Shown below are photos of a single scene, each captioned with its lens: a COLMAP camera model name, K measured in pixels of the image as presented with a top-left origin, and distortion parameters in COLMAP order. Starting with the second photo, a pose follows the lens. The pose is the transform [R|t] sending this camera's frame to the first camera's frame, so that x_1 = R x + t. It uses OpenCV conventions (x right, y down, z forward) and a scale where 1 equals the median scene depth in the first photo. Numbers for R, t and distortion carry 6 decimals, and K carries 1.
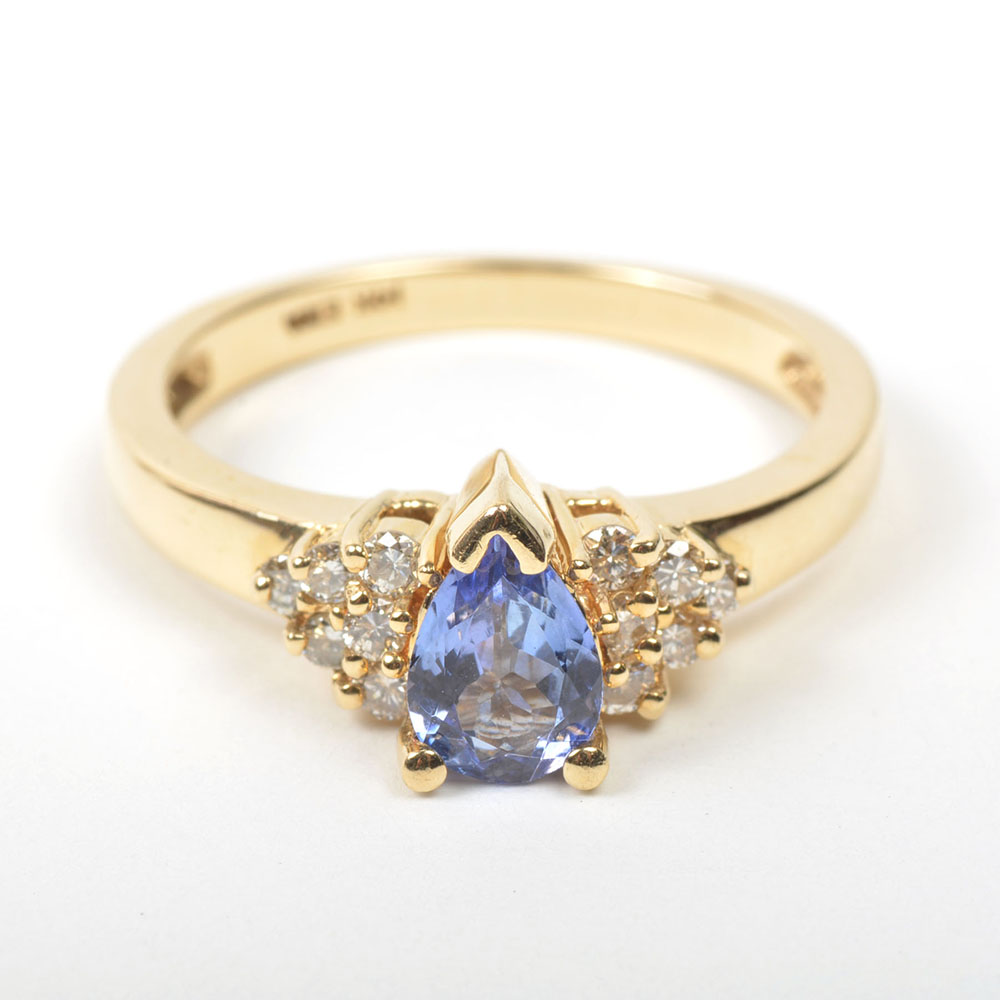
lens RADIAL K [[4690.7, 0, 501.8], [0, 4690.7, 500.3], [0, 0, 1]] dist [0.121658, 0.000000]
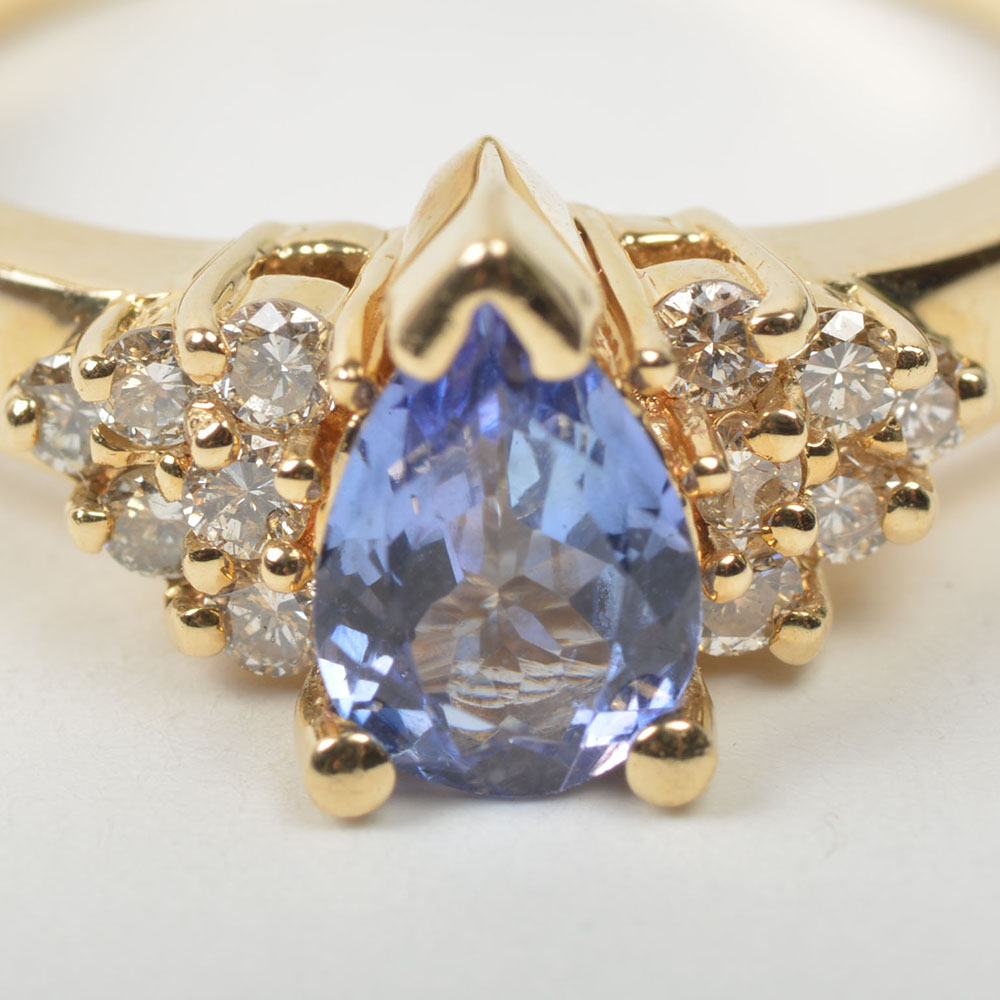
lens RADIAL K [[4690.7, 0, 498.1], [0, 4690.7, 499.7], [0, 0, 1]] dist [0.121658, 0.000000]
pose [[0.999660, -0.019950, 0.016807, -0.008494], [0.020050, 0.999782, -0.005851, 0.031298], [-0.016686, 0.006186, 0.999842, 0.495035]]
